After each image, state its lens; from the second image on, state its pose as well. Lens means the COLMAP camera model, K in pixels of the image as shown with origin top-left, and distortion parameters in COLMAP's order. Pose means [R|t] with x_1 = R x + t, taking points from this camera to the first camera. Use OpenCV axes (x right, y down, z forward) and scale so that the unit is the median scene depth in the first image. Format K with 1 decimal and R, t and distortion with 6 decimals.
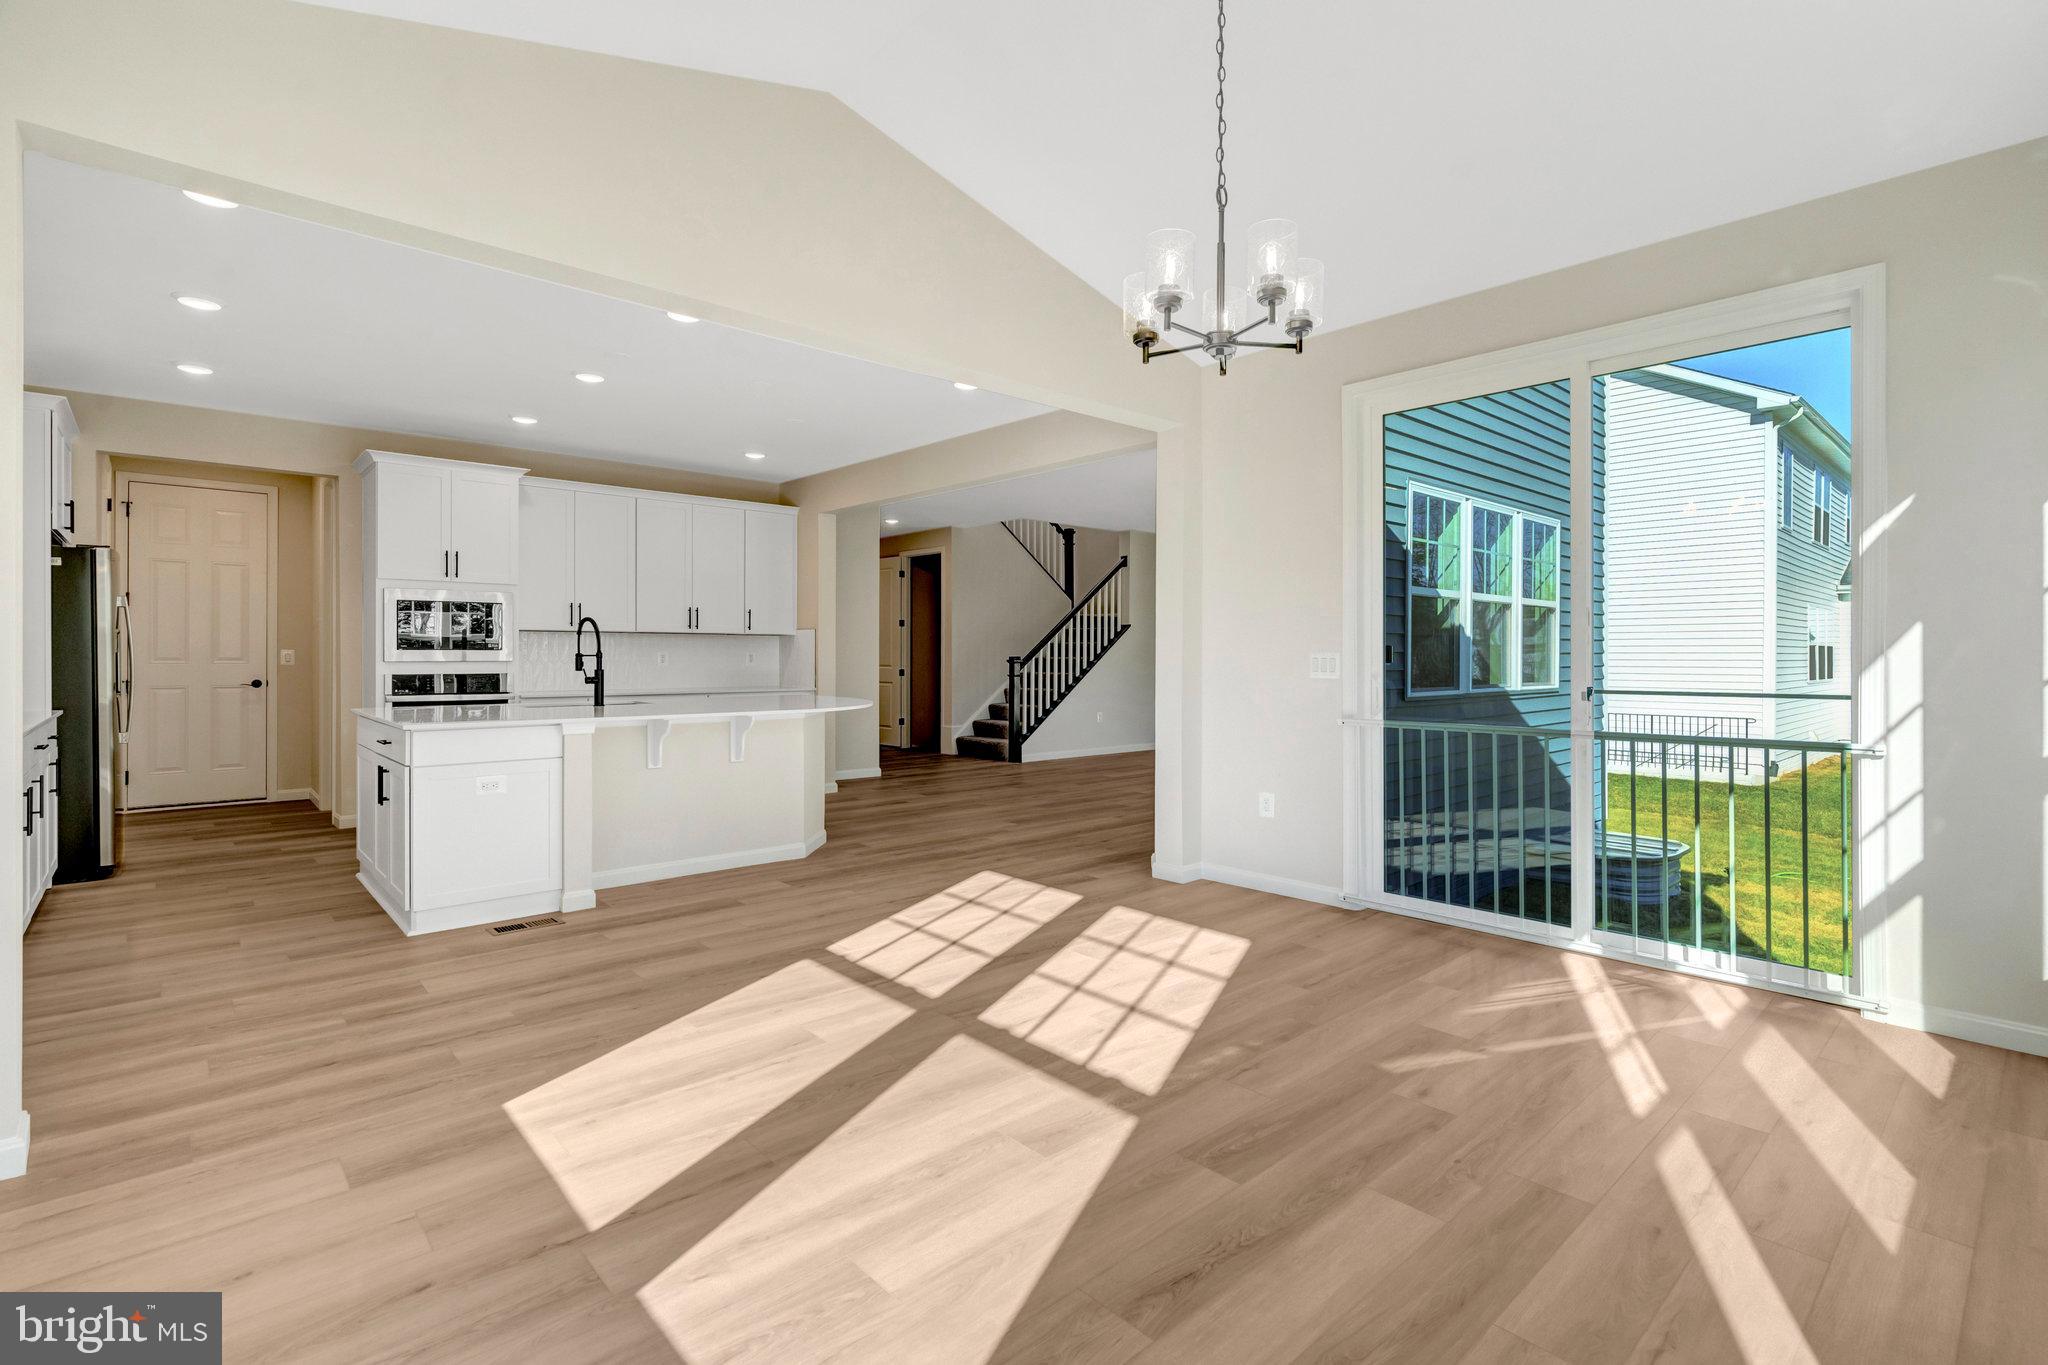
lens RADIAL K [[950.9, 0, 1021.4], [0, 950.9, 660.0], [0, 0, 1]] dist [-0.001983, 0.000304]
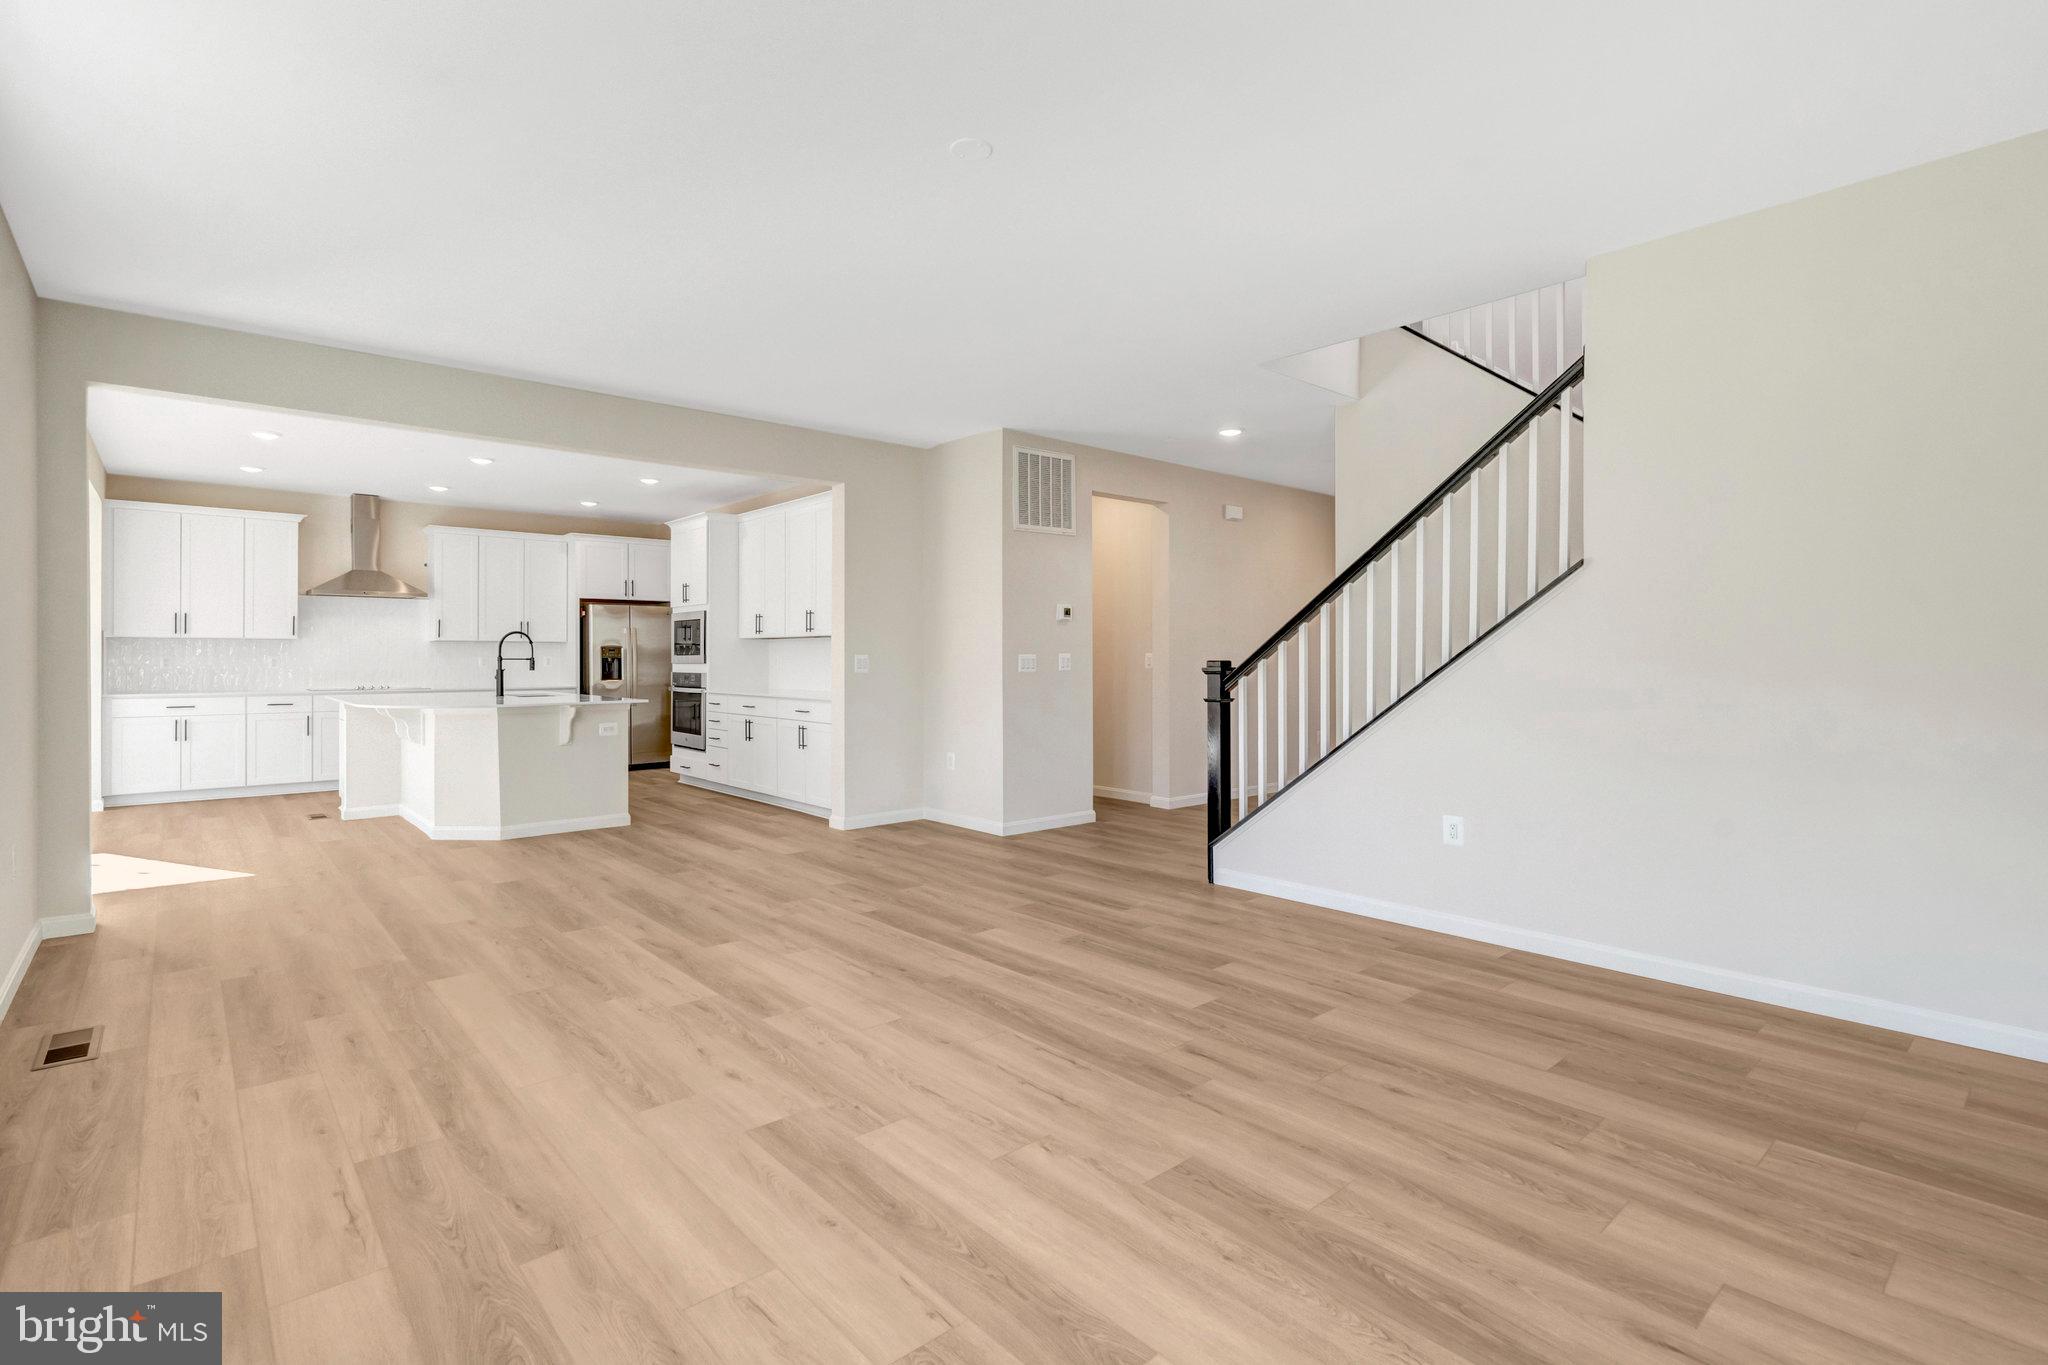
lens RADIAL K [[966.9, 0, 1035.2], [0, 966.9, 658.0], [0, 0, 1]] dist [-0.001676, -0.000101]
pose [[-0.000664, -0.000616, -1.000000, 0.836497], [-0.003333, 0.999994, -0.000614, -0.007567], [0.999994, 0.003332, -0.000666, 1.563625]]
